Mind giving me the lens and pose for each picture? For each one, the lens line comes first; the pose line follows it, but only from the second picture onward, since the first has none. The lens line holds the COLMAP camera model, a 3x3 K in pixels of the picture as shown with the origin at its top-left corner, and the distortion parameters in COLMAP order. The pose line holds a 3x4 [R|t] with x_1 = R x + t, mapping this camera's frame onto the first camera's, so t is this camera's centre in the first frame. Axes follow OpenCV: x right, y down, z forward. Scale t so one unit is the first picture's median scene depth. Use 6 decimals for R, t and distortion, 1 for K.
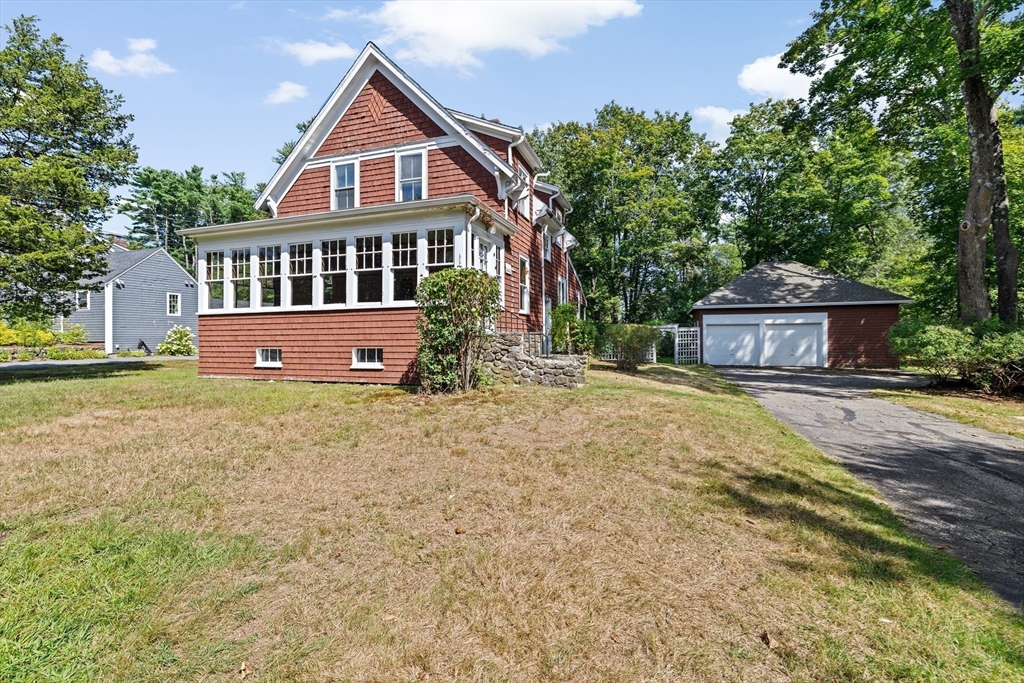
lens RADIAL K [[440.8, 0, 507.1], [0, 440.8, 341.5], [0, 0, 1]] dist [-0.000674, 0.001687]
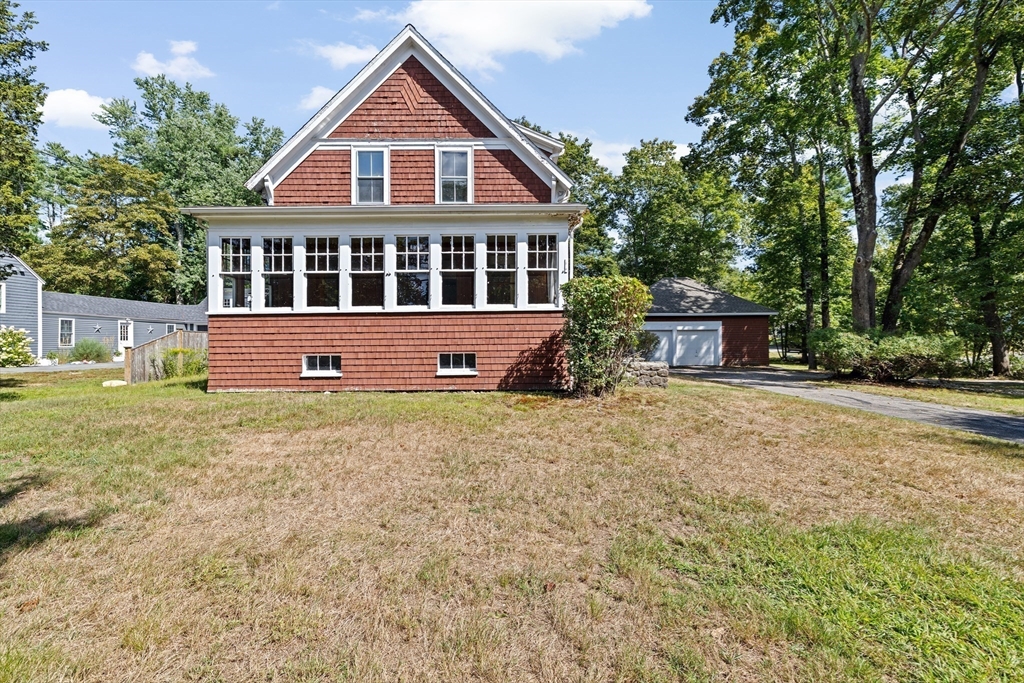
lens RADIAL K [[440.8, 0, 509.1], [0, 440.8, 342.9], [0, 0, 1]] dist [-0.000674, 0.001687]
pose [[0.945443, -0.002866, 0.325776, -0.411810], [0.004987, 0.999971, -0.005675, -0.001020], [-0.325750, 0.006990, 0.945430, 0.055747]]
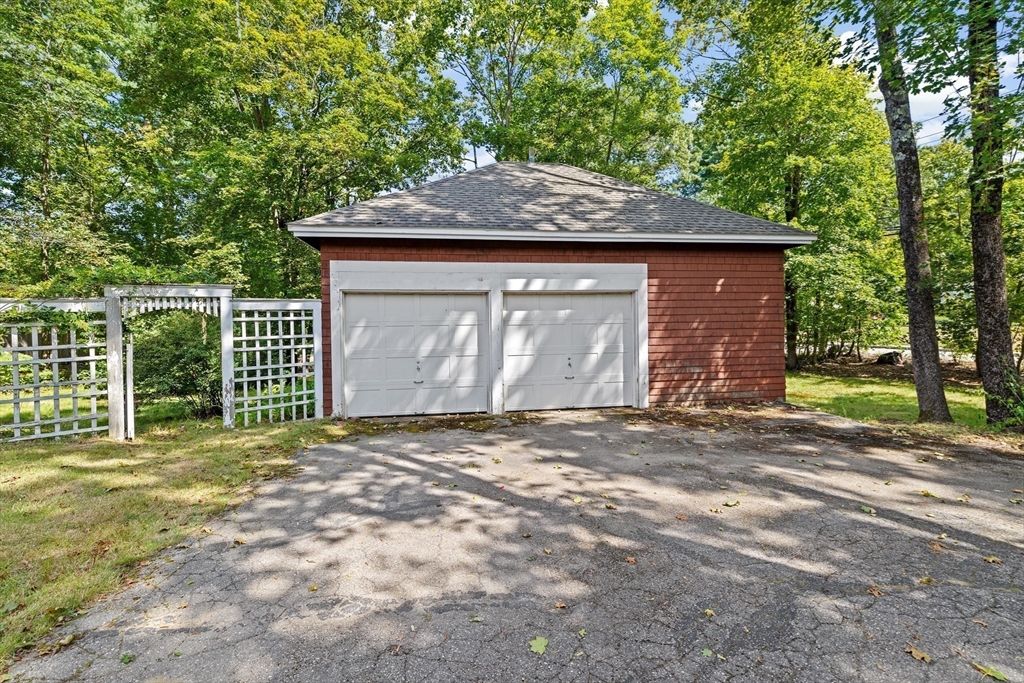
lens RADIAL K [[440.8, 0, 502.4], [0, 440.8, 333.2], [0, 0, 1]] dist [-0.000674, 0.001687]
pose [[0.893792, -0.016214, 0.448189, 0.780390], [0.012050, 0.999854, 0.012140, -0.018722], [-0.448321, -0.005450, 0.893856, 1.260401]]
